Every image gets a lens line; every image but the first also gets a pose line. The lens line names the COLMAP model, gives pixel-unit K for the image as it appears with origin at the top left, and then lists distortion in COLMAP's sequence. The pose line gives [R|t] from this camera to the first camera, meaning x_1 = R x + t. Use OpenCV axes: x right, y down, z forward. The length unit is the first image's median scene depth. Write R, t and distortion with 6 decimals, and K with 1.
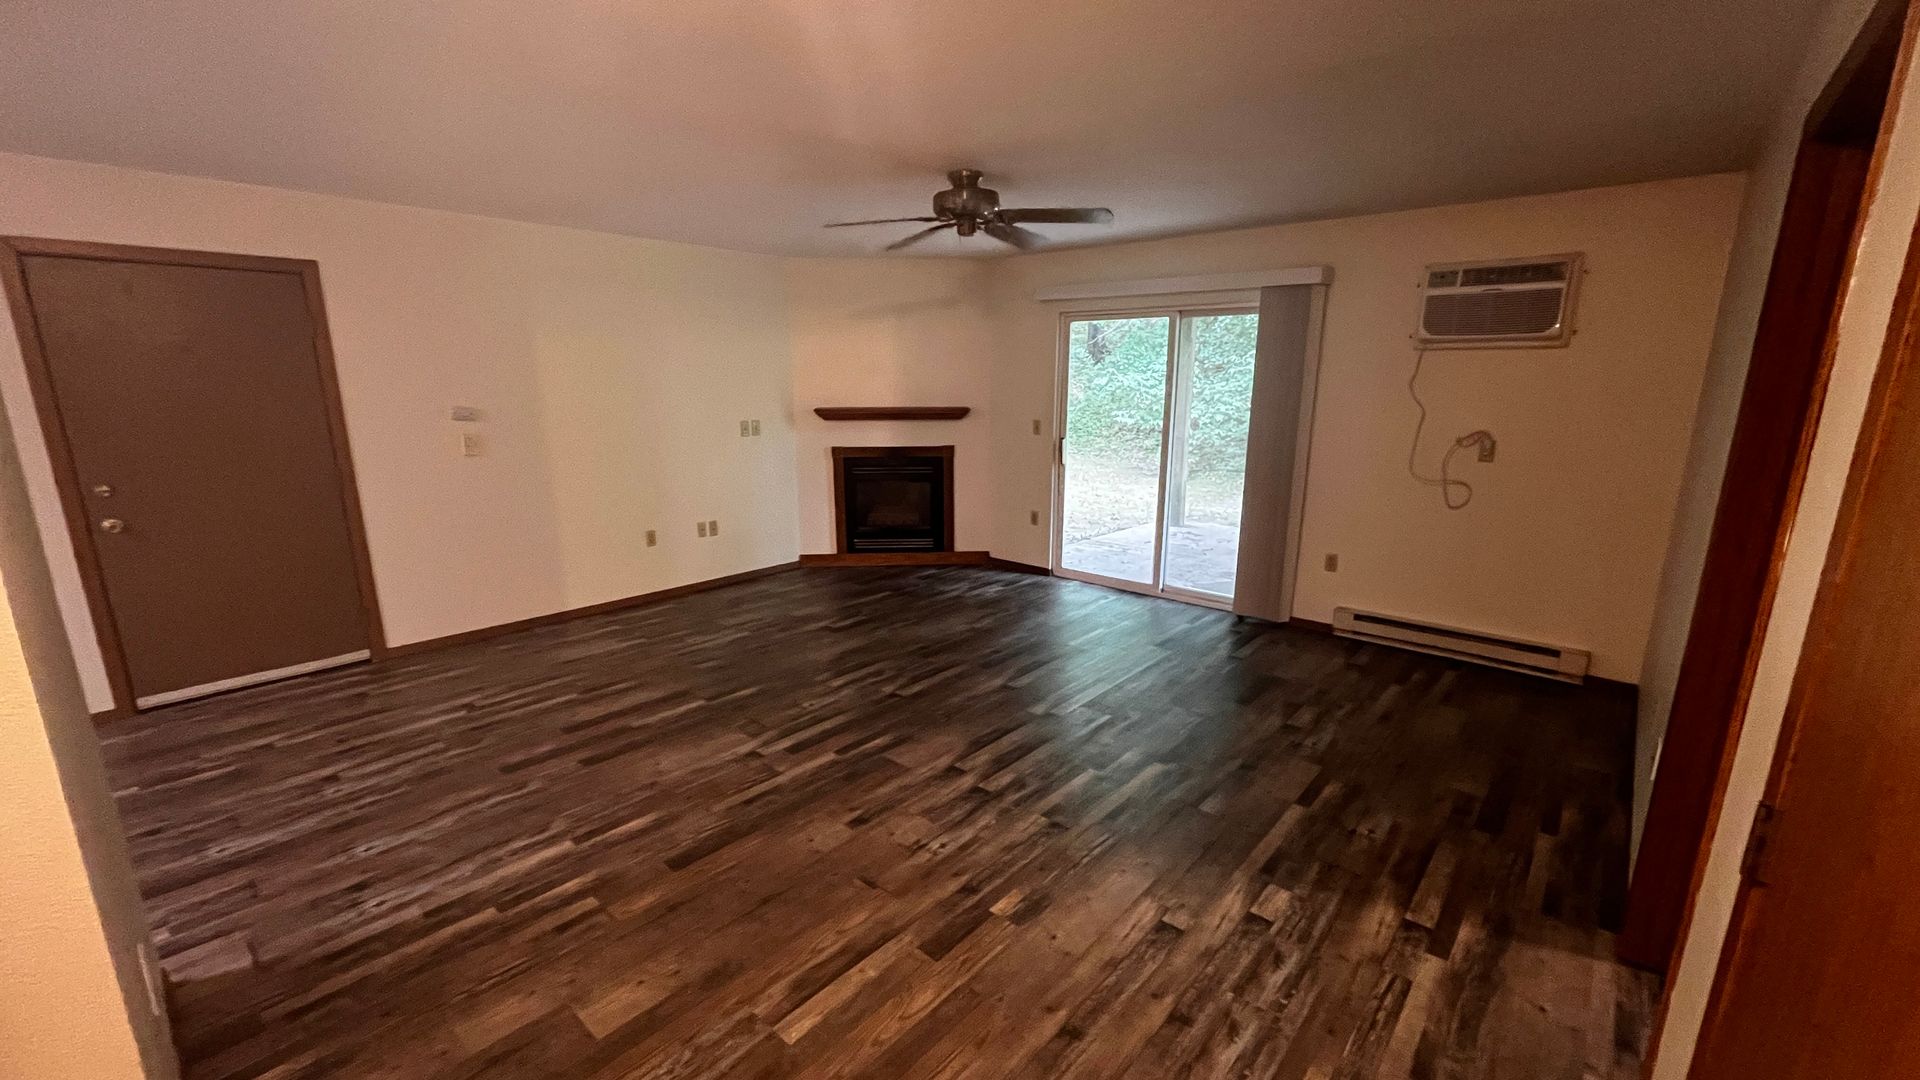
lens RADIAL K [[769.8, 0, 963.7], [0, 769.8, 553.0], [0, 0, 1]] dist [-0.003446, -0.000091]
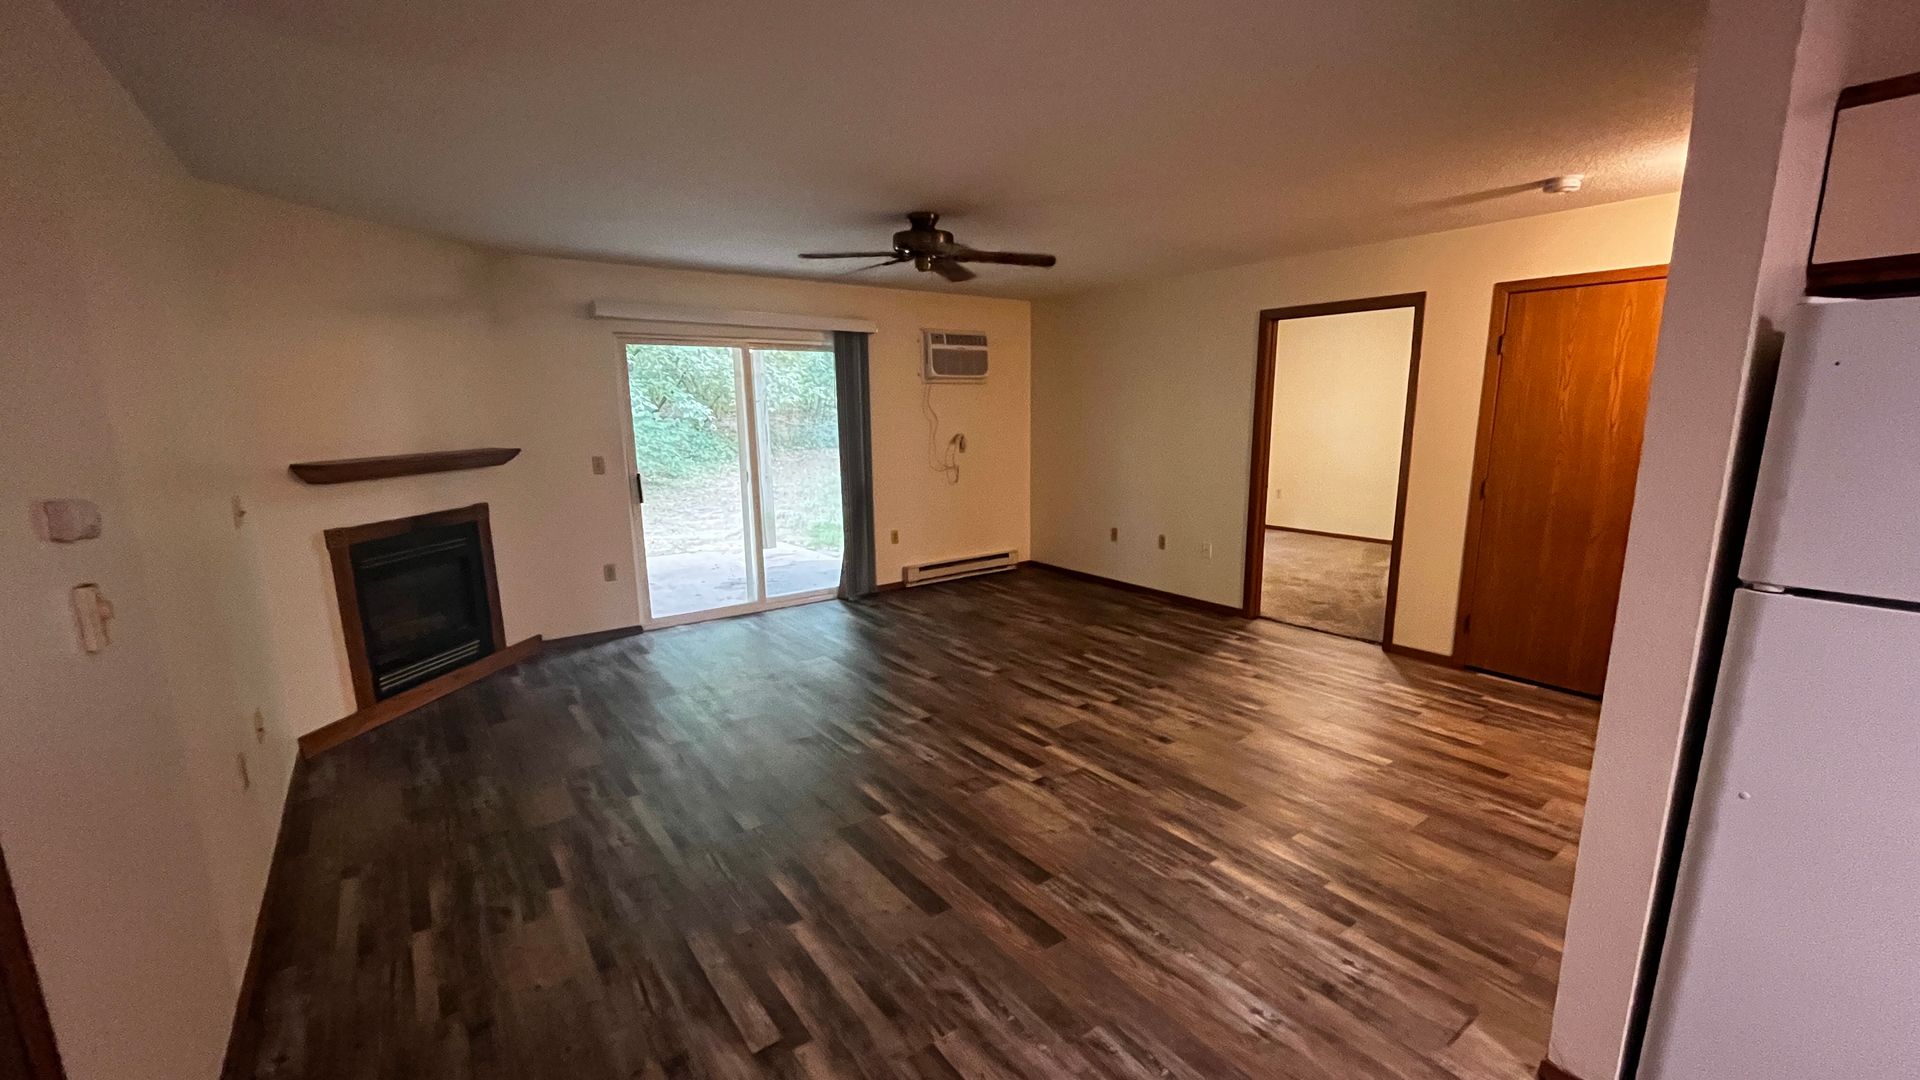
lens RADIAL K [[769.8, 0, 960.9], [0, 769.8, 549.5], [0, 0, 1]] dist [-0.003446, -0.000091]
pose [[0.226393, -0.184100, 0.956480, -0.982254], [0.233425, 0.963615, 0.130223, -0.142569], [-0.945653, 0.193785, 0.261129, 0.658634]]
